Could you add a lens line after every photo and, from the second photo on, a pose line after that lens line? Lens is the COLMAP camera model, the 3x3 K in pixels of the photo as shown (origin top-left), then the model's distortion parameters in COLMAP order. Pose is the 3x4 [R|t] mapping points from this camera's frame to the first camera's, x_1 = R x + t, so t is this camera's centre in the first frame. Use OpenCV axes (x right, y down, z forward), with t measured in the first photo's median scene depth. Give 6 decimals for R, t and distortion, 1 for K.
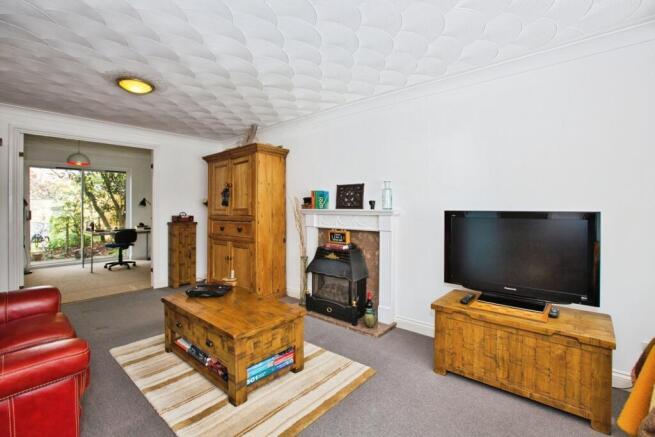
lens RADIAL K [[314.7, 0, 336.1], [0, 314.7, 208.5], [0, 0, 1]] dist [-0.004358, -0.000132]
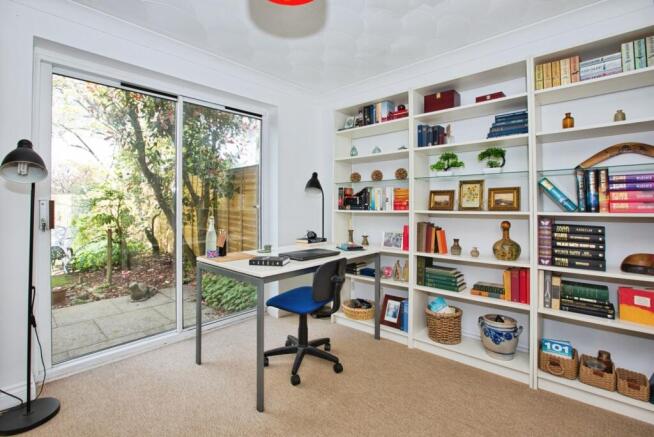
lens RADIAL K [[314.2, 0, 335.6], [0, 314.2, 208.5], [0, 0, 1]] dist [-0.004358, -0.000132]
pose [[0.999854, 0.003719, -0.016657, -0.421001], [-0.003681, 0.999991, 0.002292, 0.008485], [0.016665, -0.002231, 0.999859, 0.425107]]
